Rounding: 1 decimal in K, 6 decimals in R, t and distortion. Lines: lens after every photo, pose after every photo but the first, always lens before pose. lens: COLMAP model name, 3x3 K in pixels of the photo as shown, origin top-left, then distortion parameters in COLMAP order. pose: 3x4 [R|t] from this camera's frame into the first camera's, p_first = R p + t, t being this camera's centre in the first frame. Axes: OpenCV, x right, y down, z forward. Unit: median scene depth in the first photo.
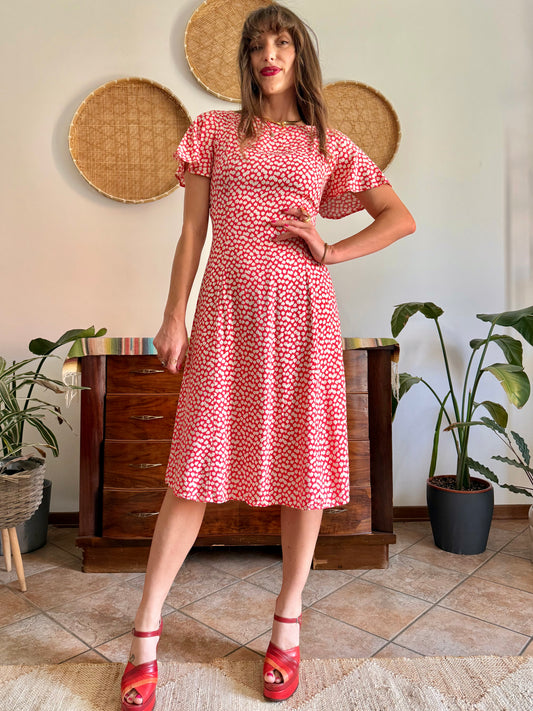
lens RADIAL K [[550.8, 0, 264.9], [0, 550.8, 331.2], [0, 0, 1]] dist [-0.010995, -0.001370]
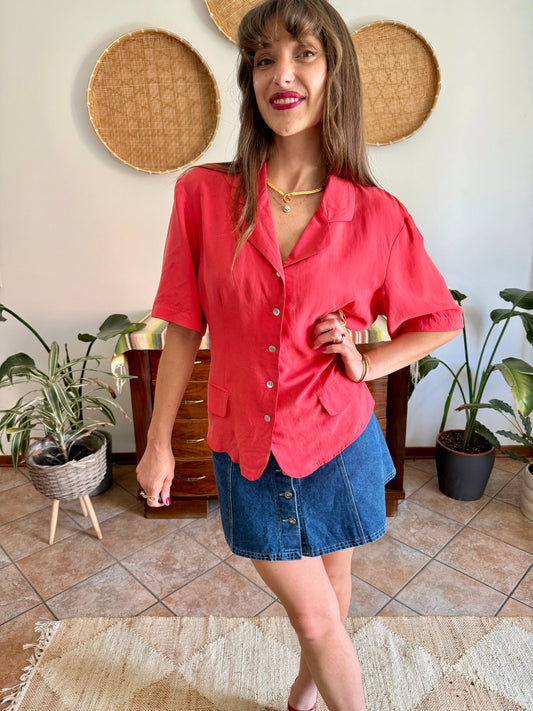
lens RADIAL K [[522.0, 0, 265.5], [0, 522.0, 357.8], [0, 0, 1]] dist [-0.005405, -0.008955]
pose [[0.998550, -0.001353, -0.053813, 0.000959], [0.018254, 0.948961, 0.314865, -0.257048], [0.050640, -0.315391, 0.947610, 0.019412]]
